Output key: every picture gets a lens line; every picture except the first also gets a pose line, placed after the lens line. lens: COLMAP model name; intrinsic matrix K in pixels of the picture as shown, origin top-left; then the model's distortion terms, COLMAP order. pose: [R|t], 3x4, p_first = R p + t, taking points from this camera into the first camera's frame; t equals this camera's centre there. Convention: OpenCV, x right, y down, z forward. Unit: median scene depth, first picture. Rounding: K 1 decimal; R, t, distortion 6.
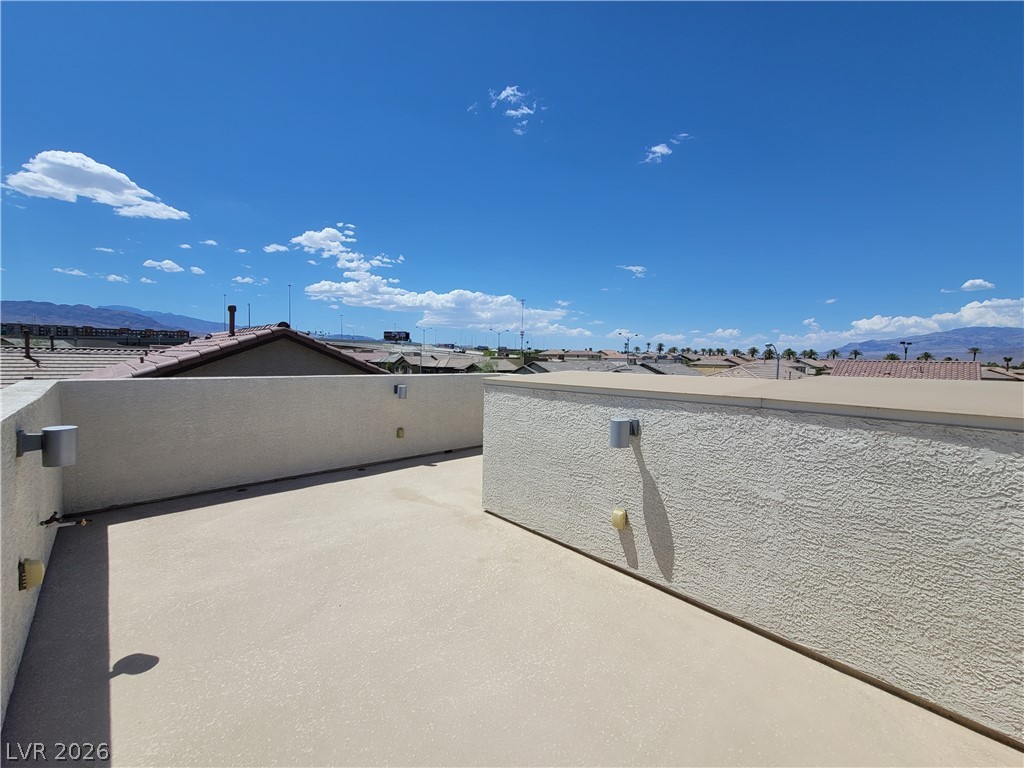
lens RADIAL K [[419.6, 0, 508.8], [0, 419.6, 382.6], [0, 0, 1]] dist [-0.003185, 0.000577]
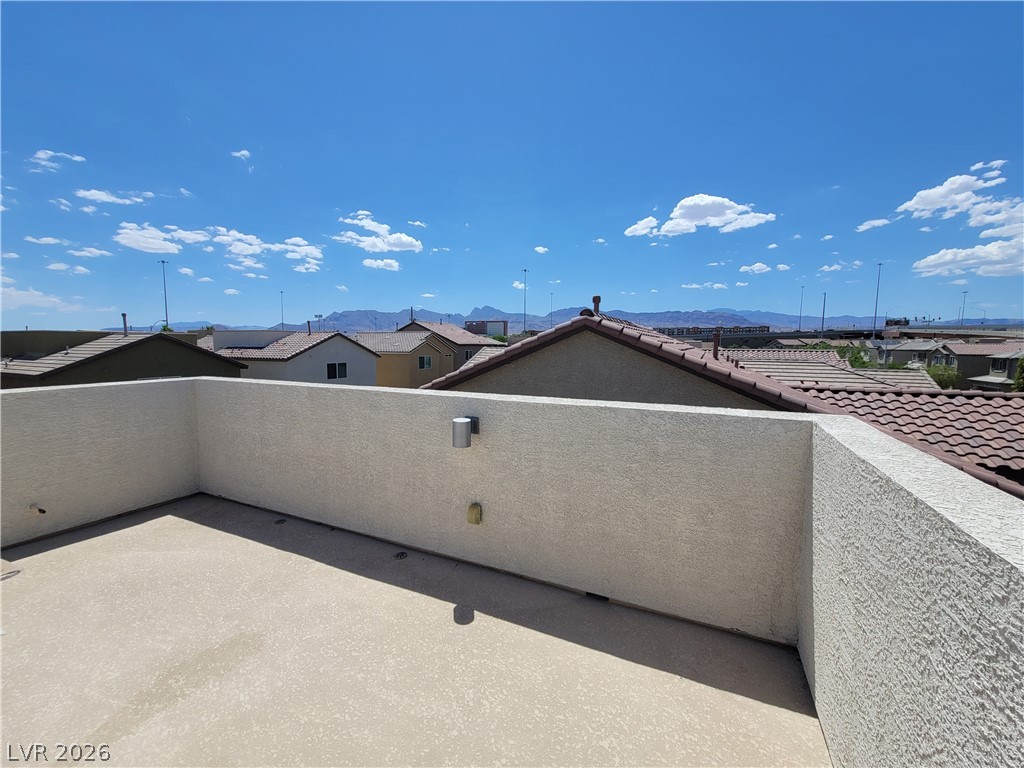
lens RADIAL K [[419.6, 0, 508.8], [0, 419.6, 382.6], [0, 0, 1]] dist [-0.003185, 0.000577]
pose [[0.358674, 0.066173, -0.931114, 0.365572], [-0.051197, 0.997377, 0.051161, -0.107224], [0.932058, 0.029320, 0.361122, 1.507453]]
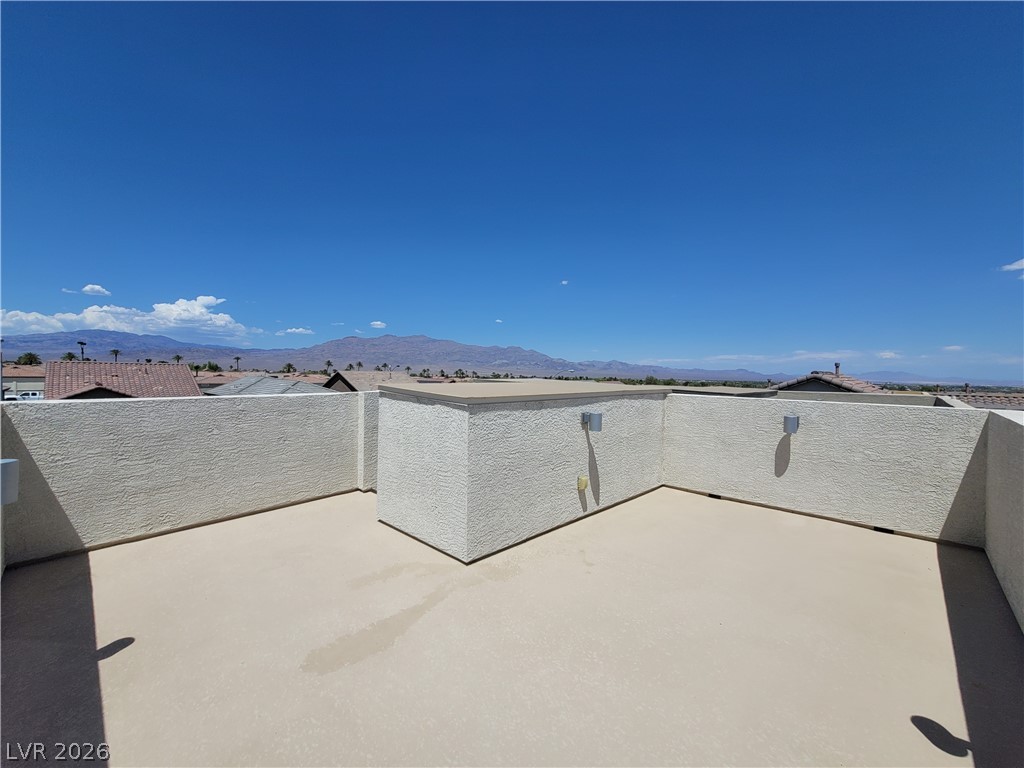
lens RADIAL K [[419.6, 0, 508.8], [0, 419.6, 382.6], [0, 0, 1]] dist [-0.003185, 0.000577]
pose [[-0.032316, -0.044814, 0.998473, -0.981881], [0.044681, 0.997931, 0.046236, -0.082658], [-0.998478, 0.046107, -0.030247, 1.090897]]
